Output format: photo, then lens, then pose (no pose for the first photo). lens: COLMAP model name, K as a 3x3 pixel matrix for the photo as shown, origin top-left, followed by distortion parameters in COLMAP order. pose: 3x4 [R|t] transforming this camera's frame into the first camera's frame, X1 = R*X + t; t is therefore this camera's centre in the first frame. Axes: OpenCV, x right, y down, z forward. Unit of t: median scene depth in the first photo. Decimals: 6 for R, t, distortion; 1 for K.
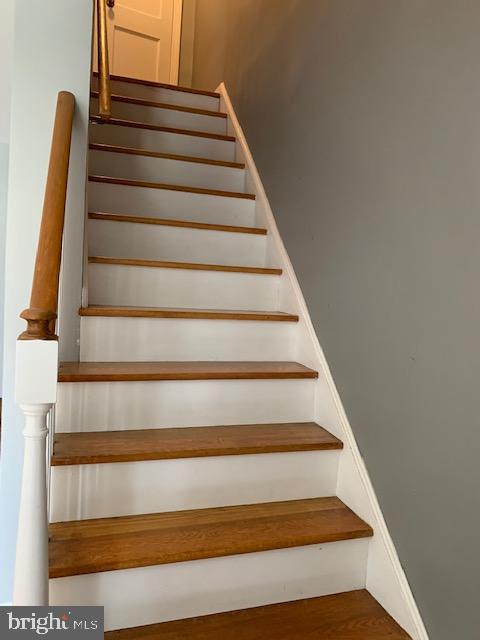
lens RADIAL K [[491.5, 0, 240.1], [0, 491.5, 319.7], [0, 0, 1]] dist [0.024648, -0.048522]
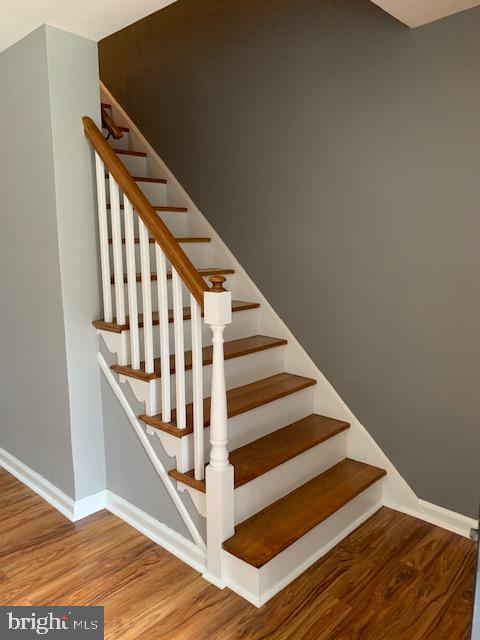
lens RADIAL K [[491.5, 0, 239.8], [0, 491.5, 319.8], [0, 0, 1]] dist [0.024648, -0.048522]
pose [[0.879416, -0.138315, 0.455518, -0.643171], [0.091537, 0.988136, 0.123322, -0.043036], [-0.467171, -0.066755, 0.881644, -0.390629]]
